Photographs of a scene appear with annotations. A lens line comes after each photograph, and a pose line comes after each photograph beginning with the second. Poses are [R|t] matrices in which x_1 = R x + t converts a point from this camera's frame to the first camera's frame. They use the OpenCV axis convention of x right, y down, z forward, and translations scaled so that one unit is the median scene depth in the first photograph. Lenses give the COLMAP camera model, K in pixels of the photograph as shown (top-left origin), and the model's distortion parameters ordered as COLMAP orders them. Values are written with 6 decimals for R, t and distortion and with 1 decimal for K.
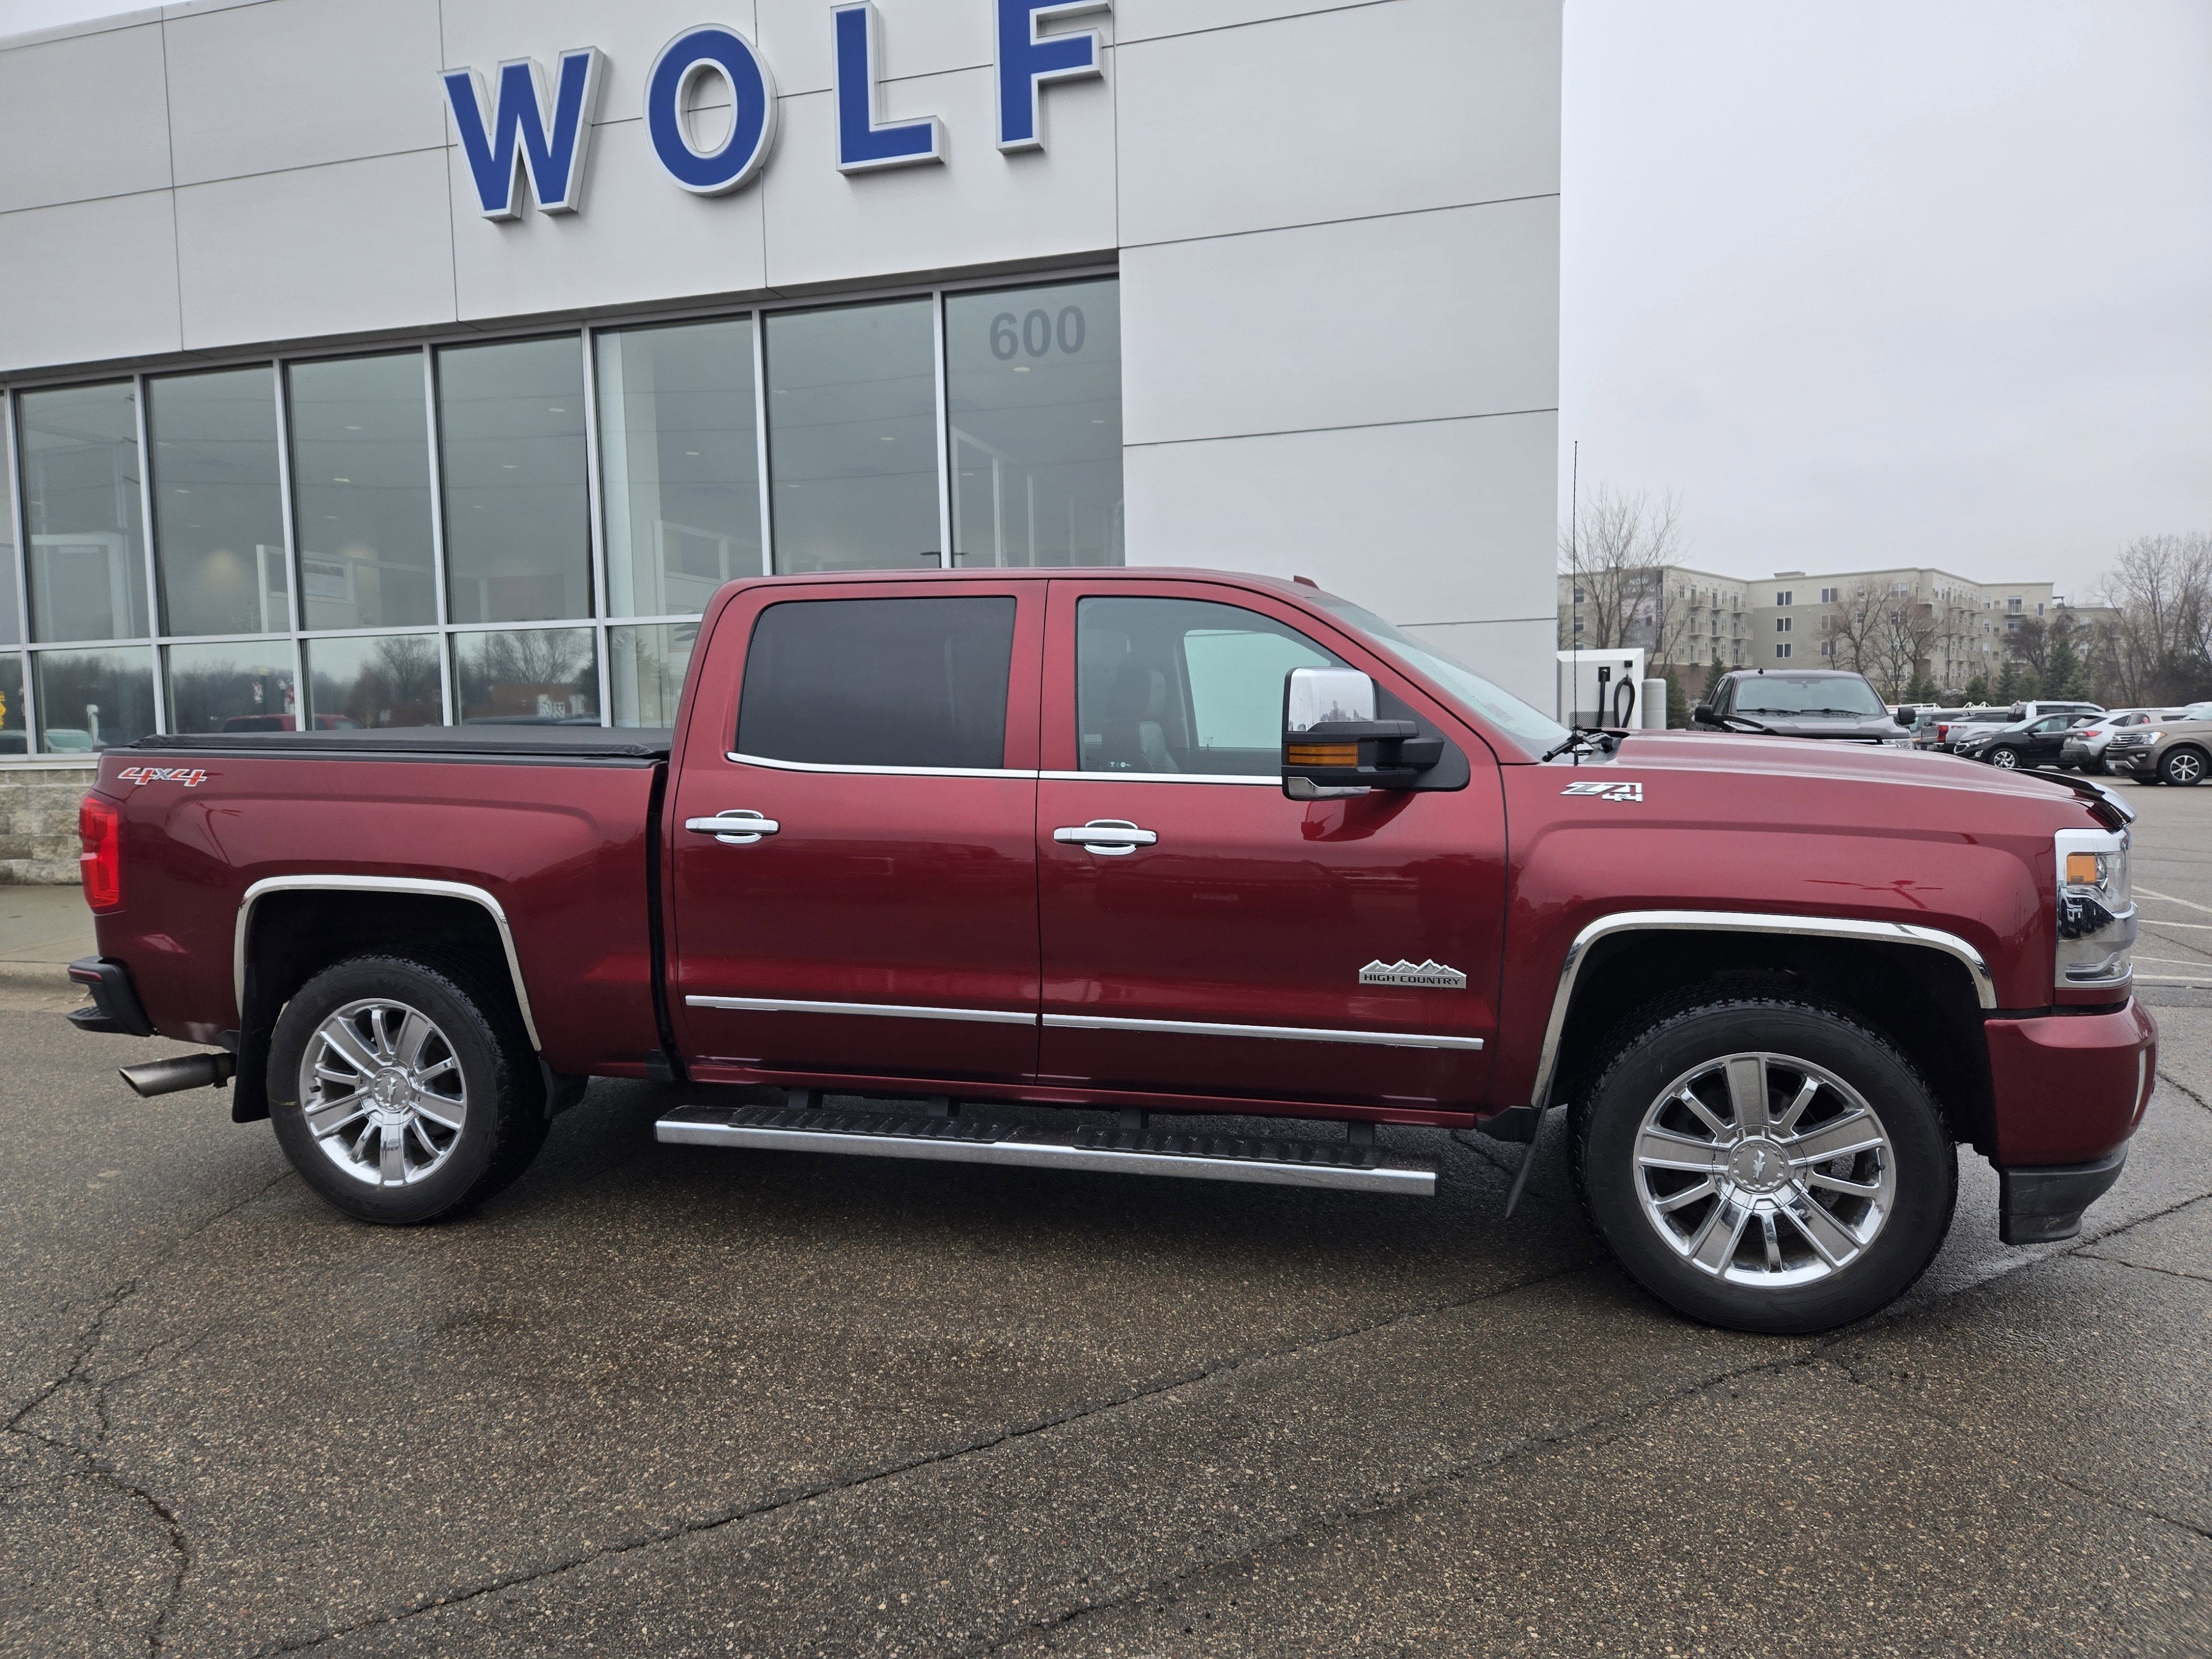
lens RADIAL K [[1462.3, 0, 1111.9], [0, 1462.3, 821.4], [0, 0, 1]] dist [0.061494, -0.064992]
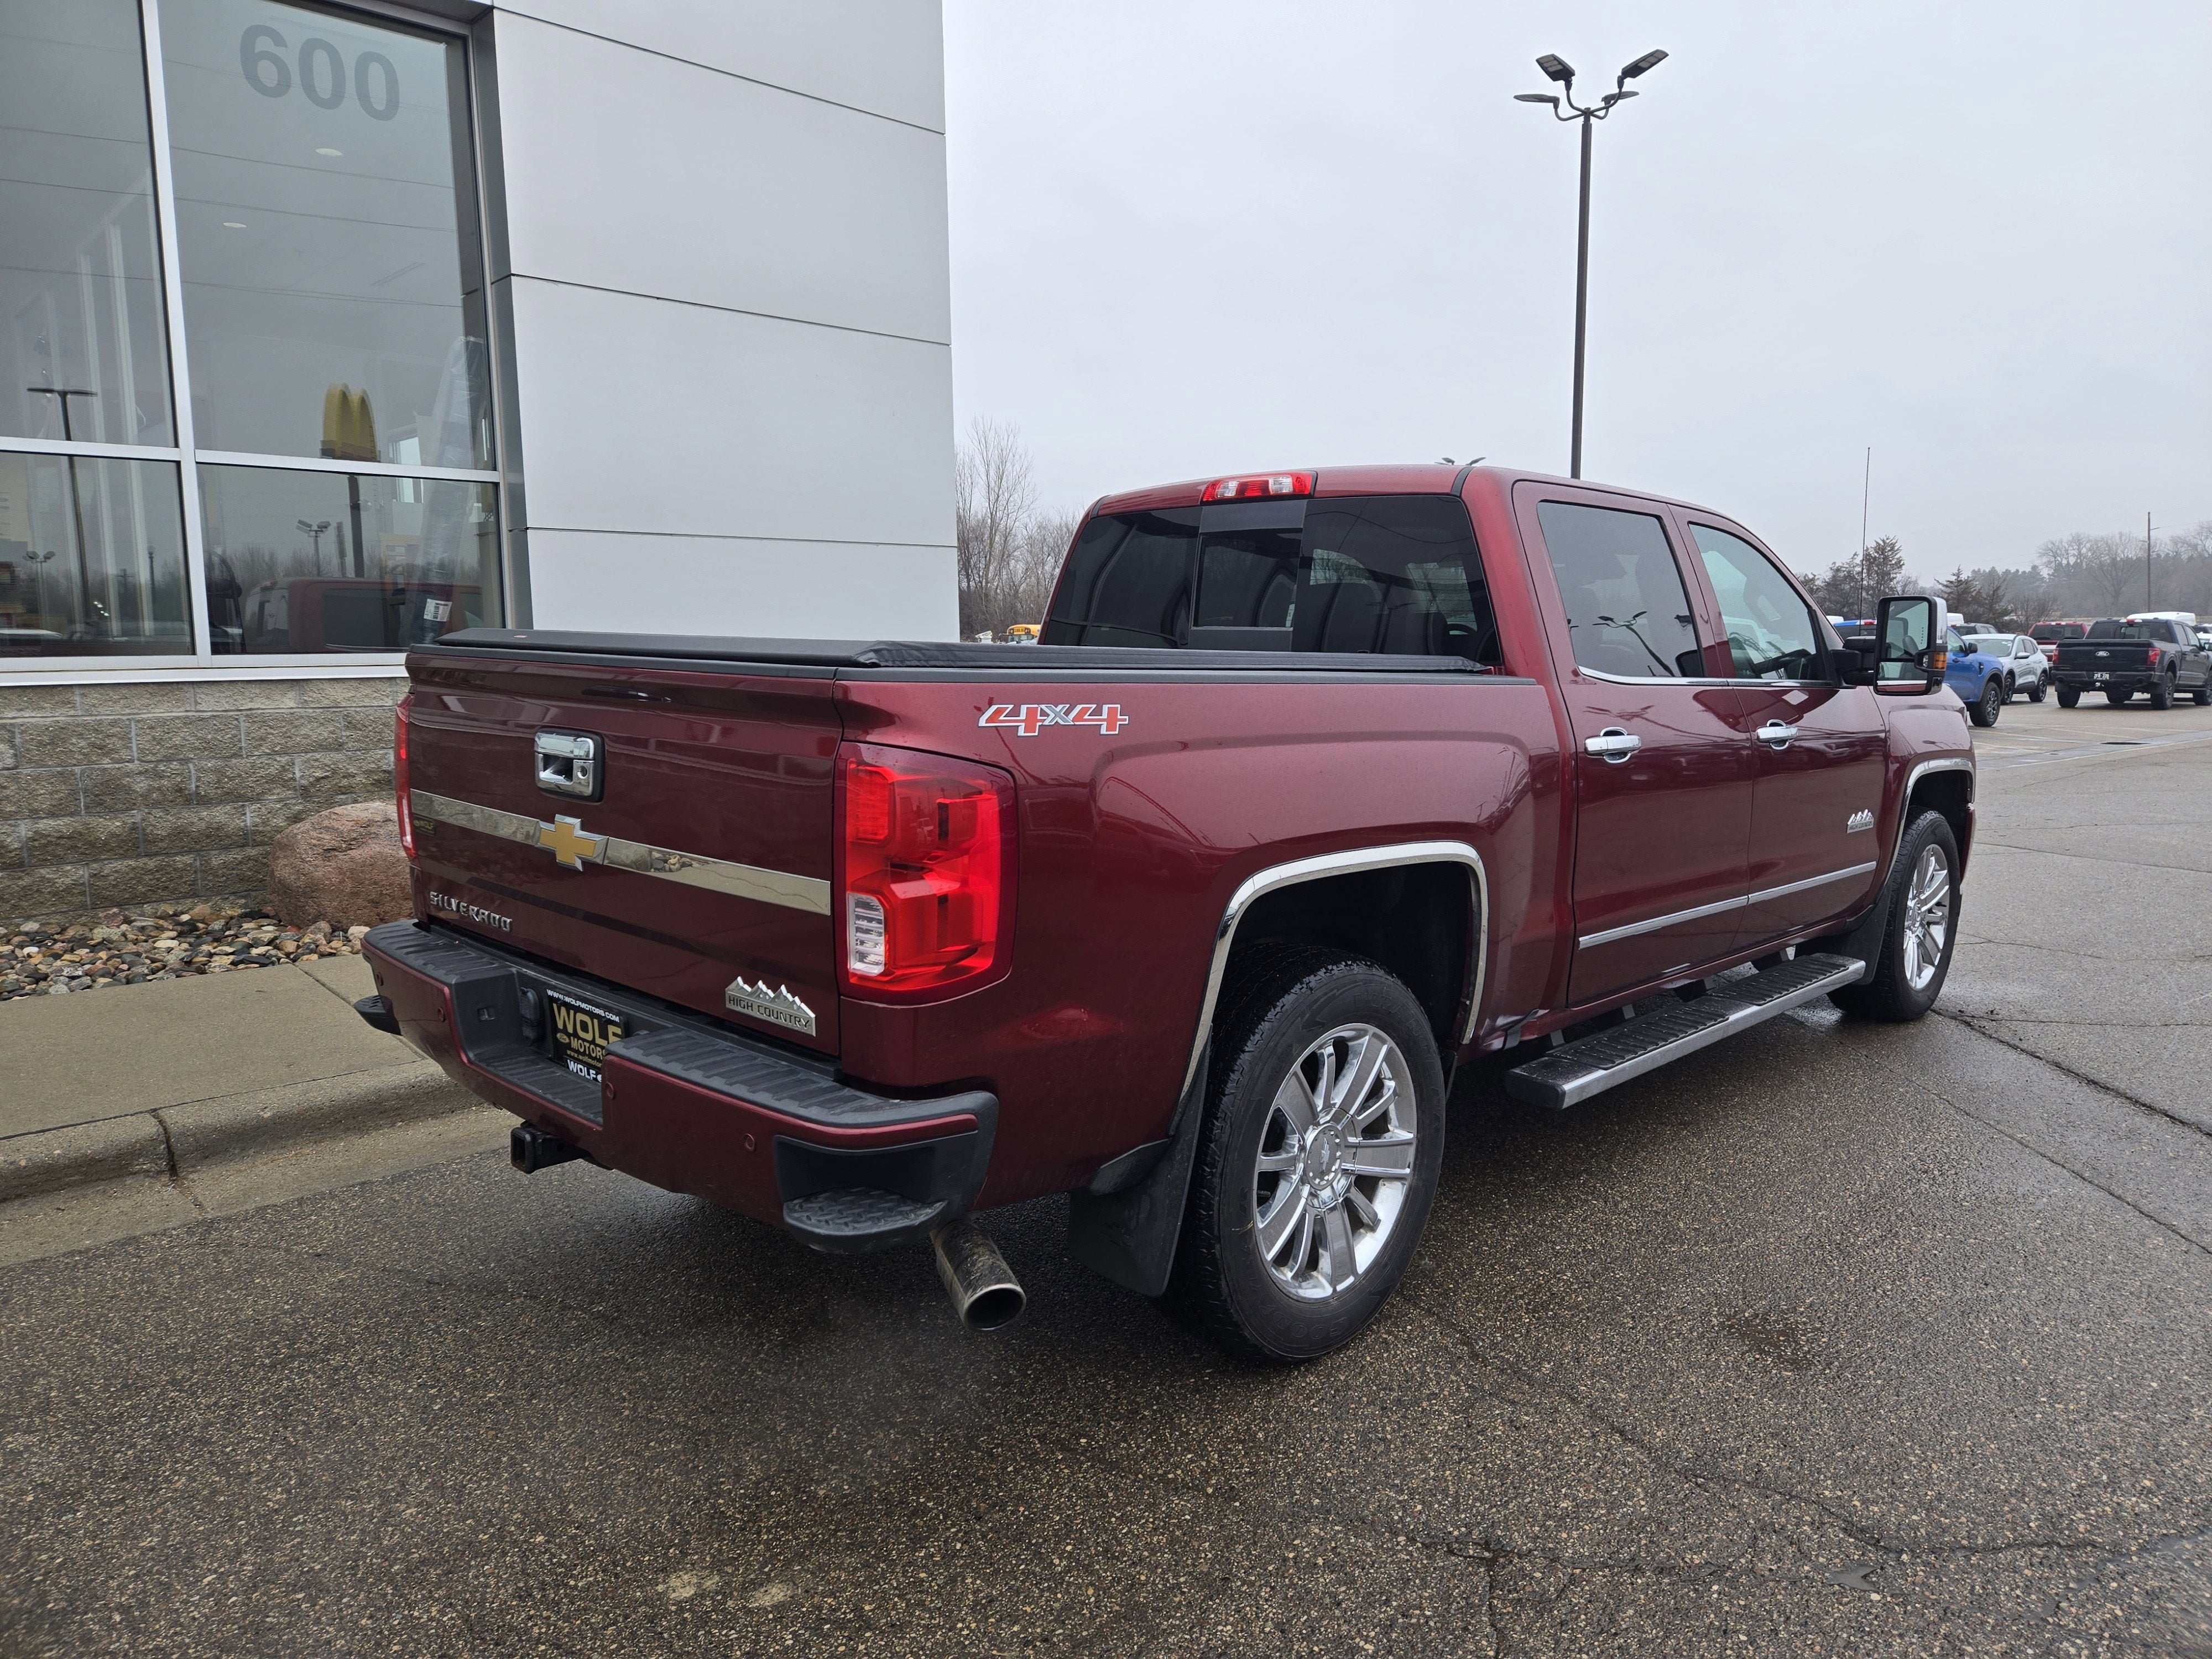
lens RADIAL K [[1483.2, 0, 1107.3], [0, 1483.2, 786.5], [0, 0, 1]] dist [0.082276, -0.068735]
pose [[0.510073, -0.072942, 0.857033, -1.134275], [0.052809, 0.997174, 0.053439, -0.034931], [-0.858509, 0.018002, 0.512483, 0.728230]]
